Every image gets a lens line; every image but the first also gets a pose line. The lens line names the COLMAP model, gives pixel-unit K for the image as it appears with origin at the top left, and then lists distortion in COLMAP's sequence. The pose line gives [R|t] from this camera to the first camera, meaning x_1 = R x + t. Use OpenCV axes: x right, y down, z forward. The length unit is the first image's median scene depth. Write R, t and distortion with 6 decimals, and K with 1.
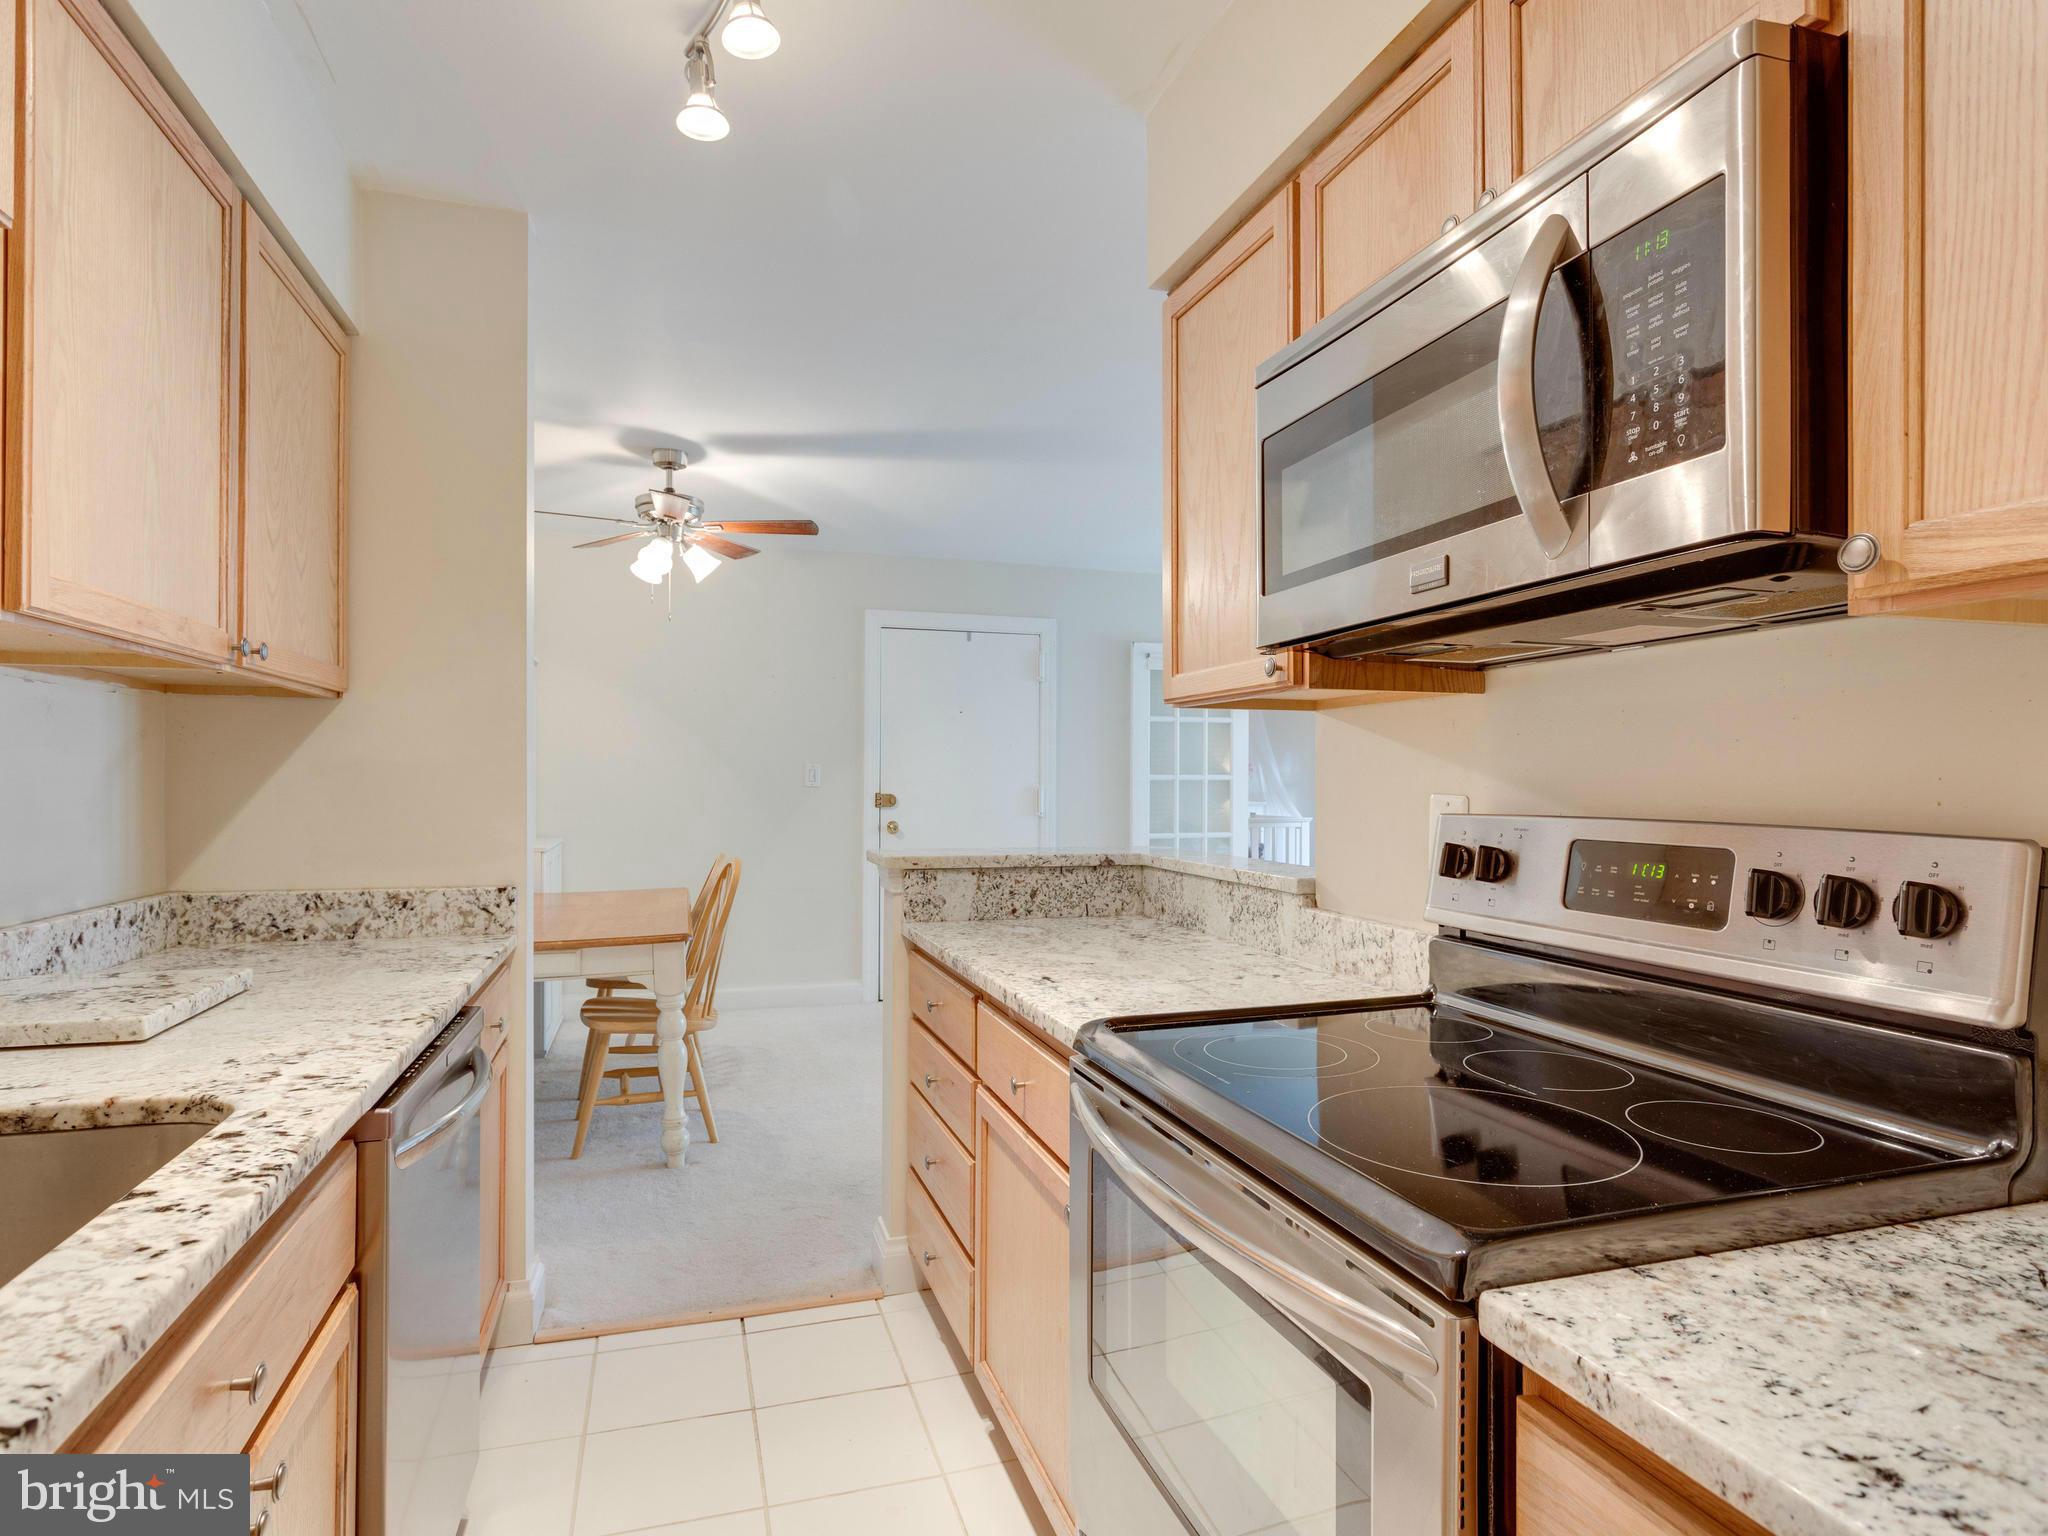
lens RADIAL K [[1091.8, 0, 1018.0], [0, 1091.8, 772.4], [0, 0, 1]] dist [0.001087, 0.000882]
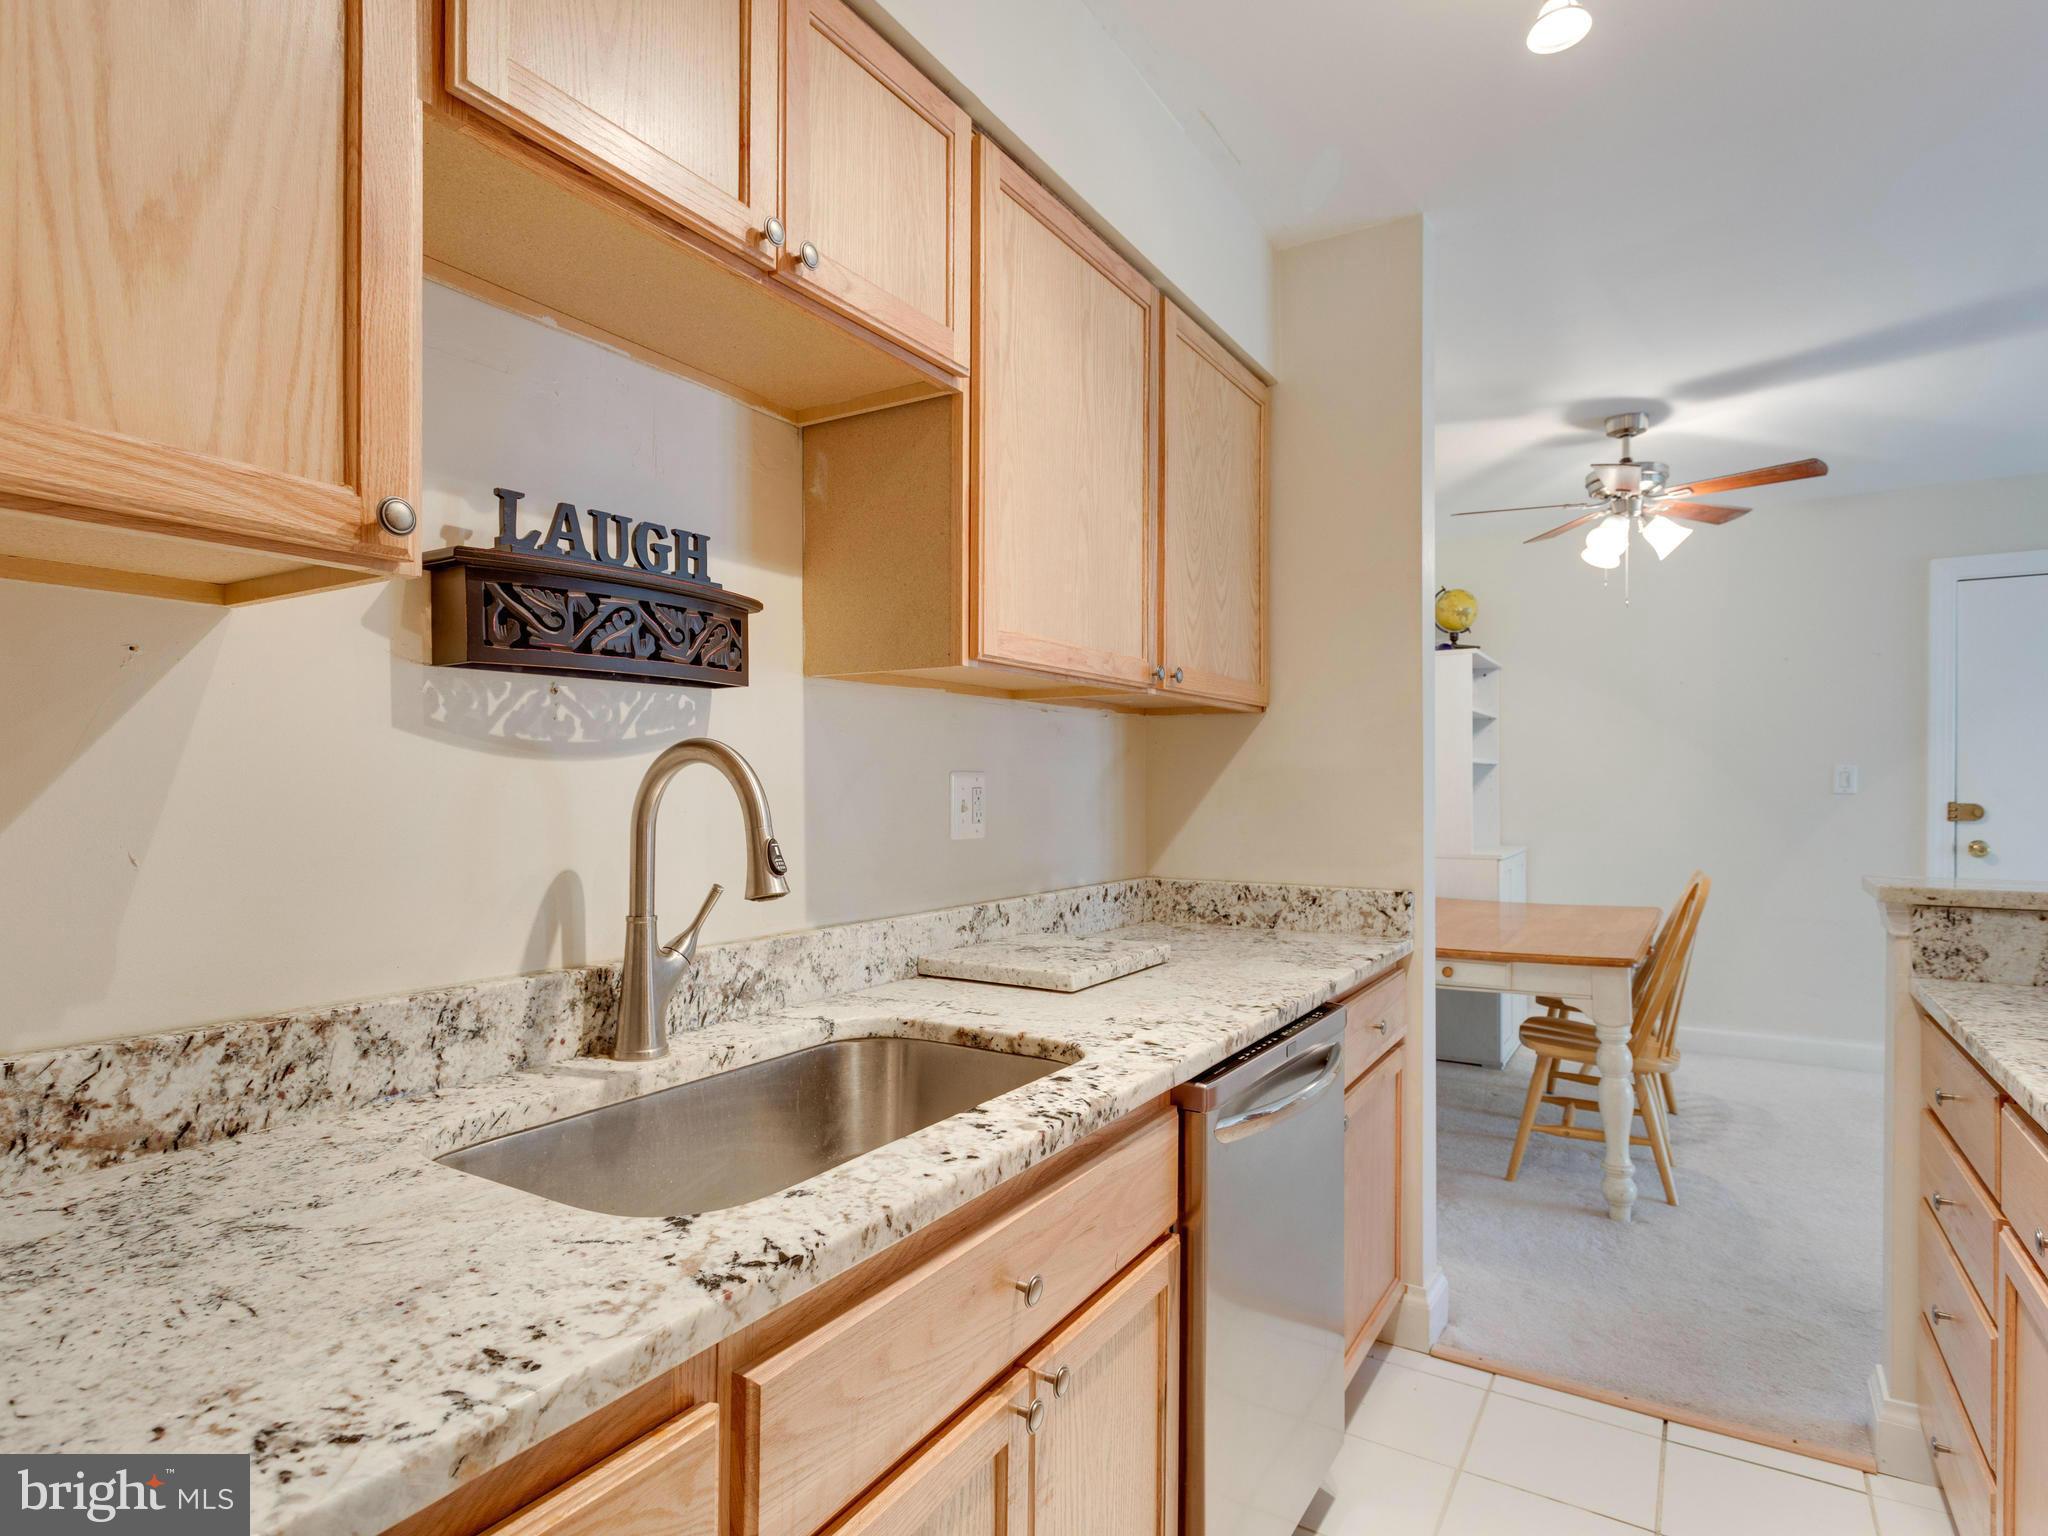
lens RADIAL K [[1102.2, 0, 1034.6], [0, 1102.2, 783.7], [0, 0, 1]] dist [-0.005109, 0.001180]
pose [[0.655526, -0.005302, -0.755154, 0.078494], [0.008215, 0.999966, 0.000111, 0.003171], [0.755128, -0.006276, 0.655547, 0.082988]]
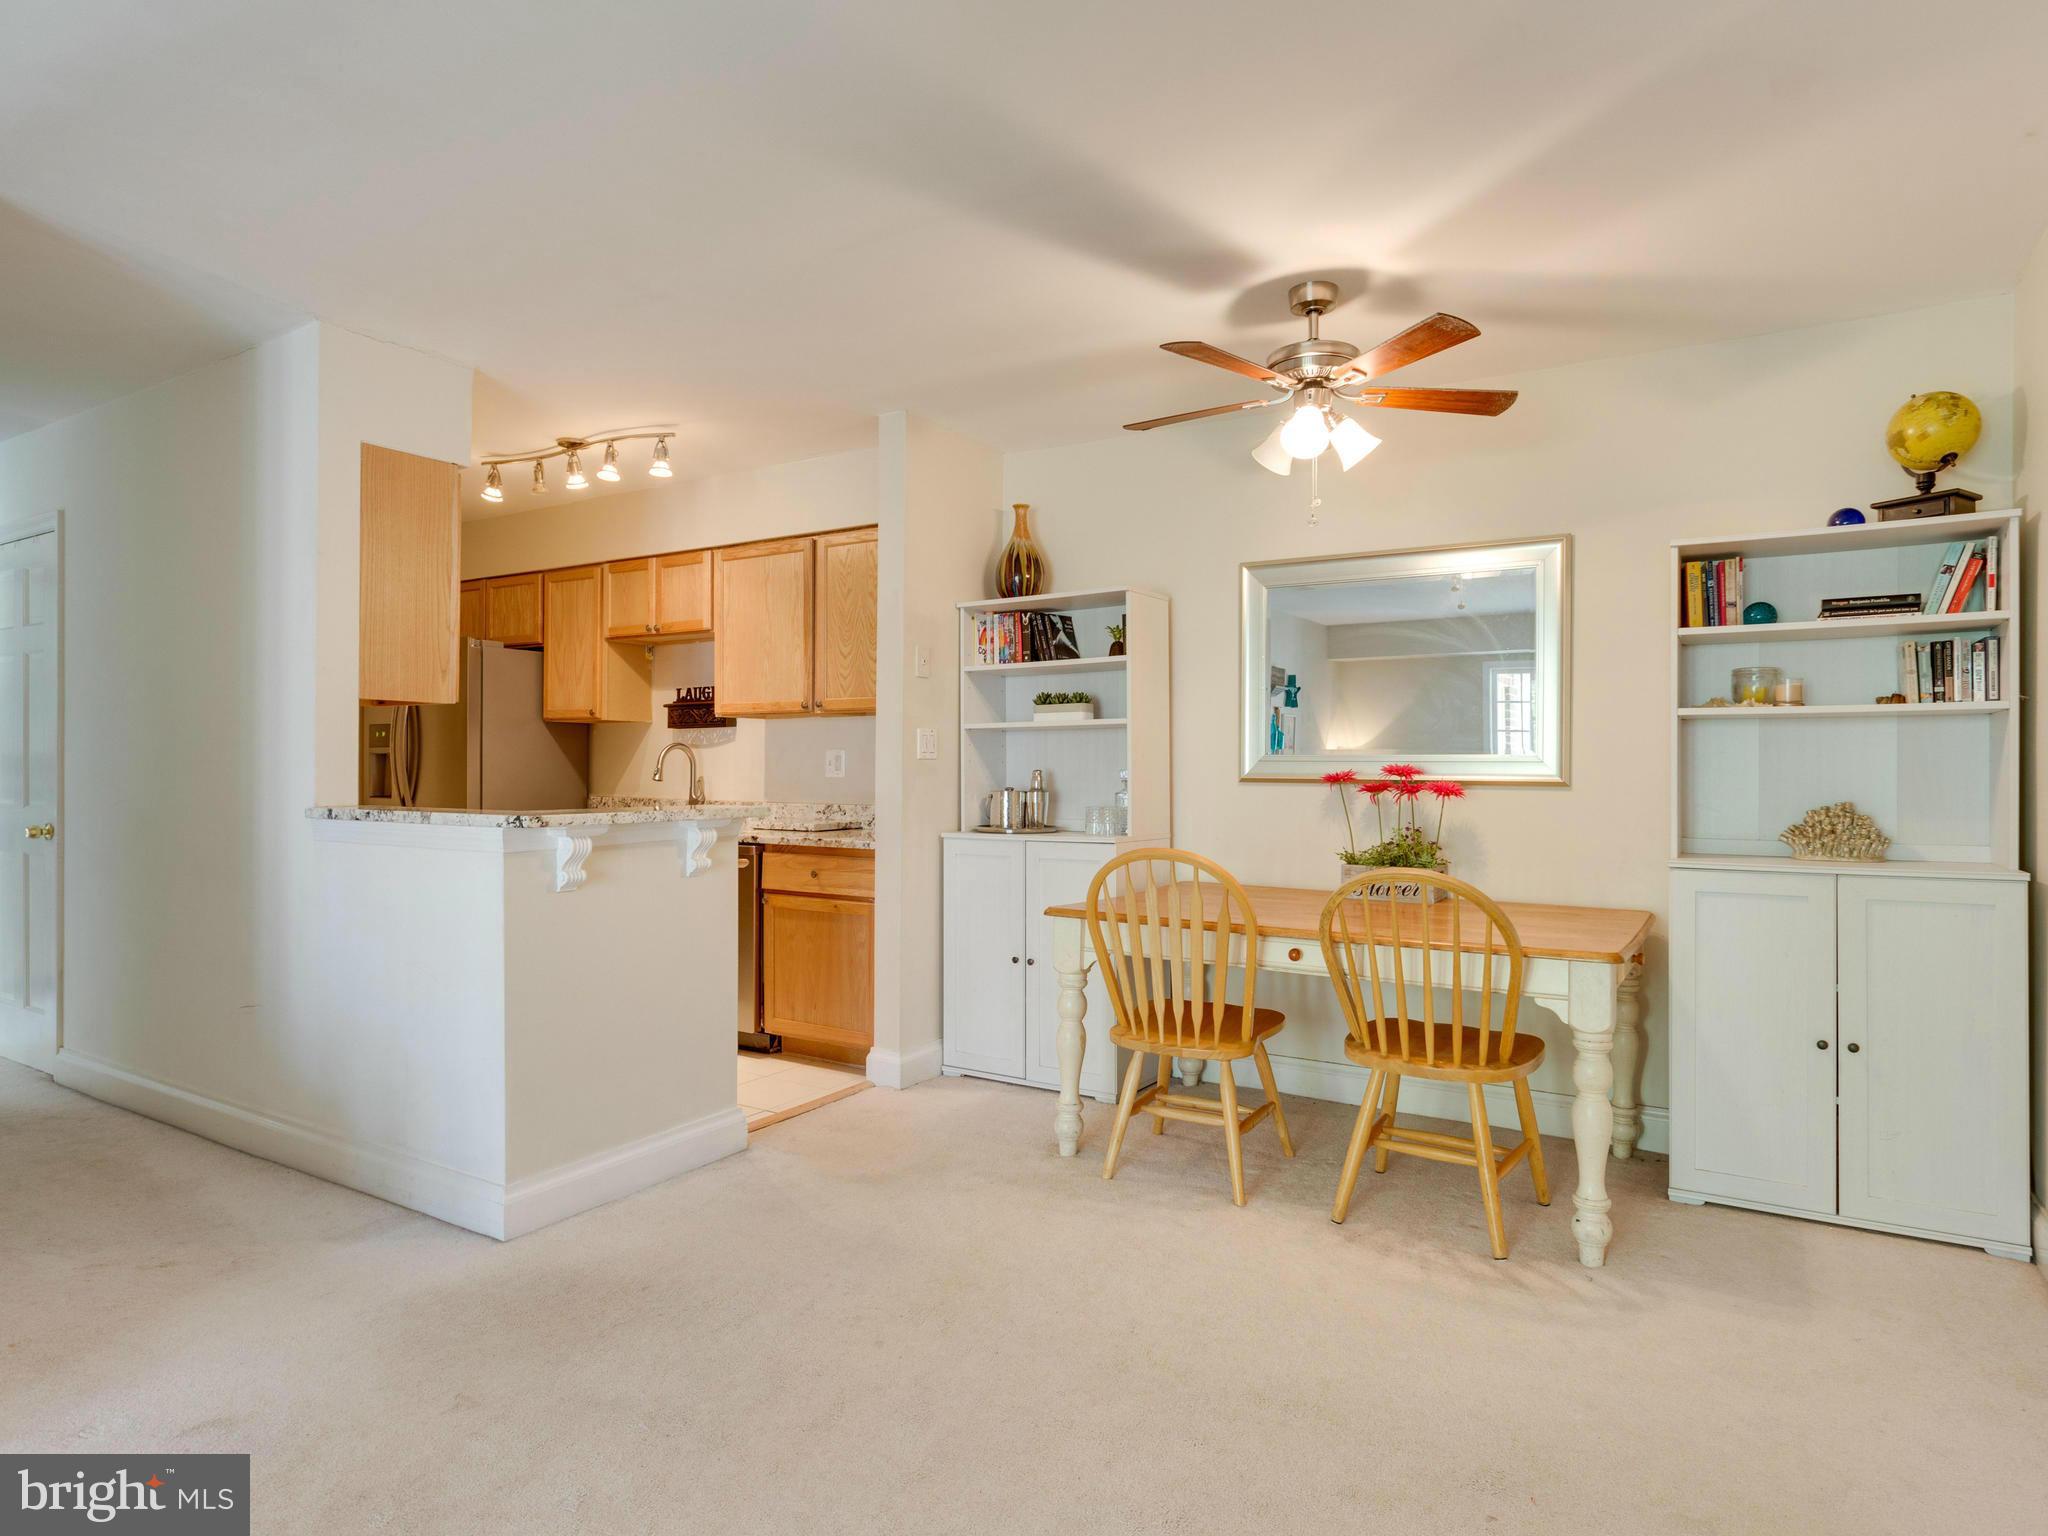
lens RADIAL K [[1164.9, 0, 1024.0], [0, 1164.9, 768.0], [0, 0, 1]] dist [-0.000229, 0.002441]
pose [[-0.759173, -0.007667, -0.650843, 0.579154], [-0.003529, 0.999964, -0.007663, 0.046954], [0.650879, -0.003521, -0.759173, 2.650733]]
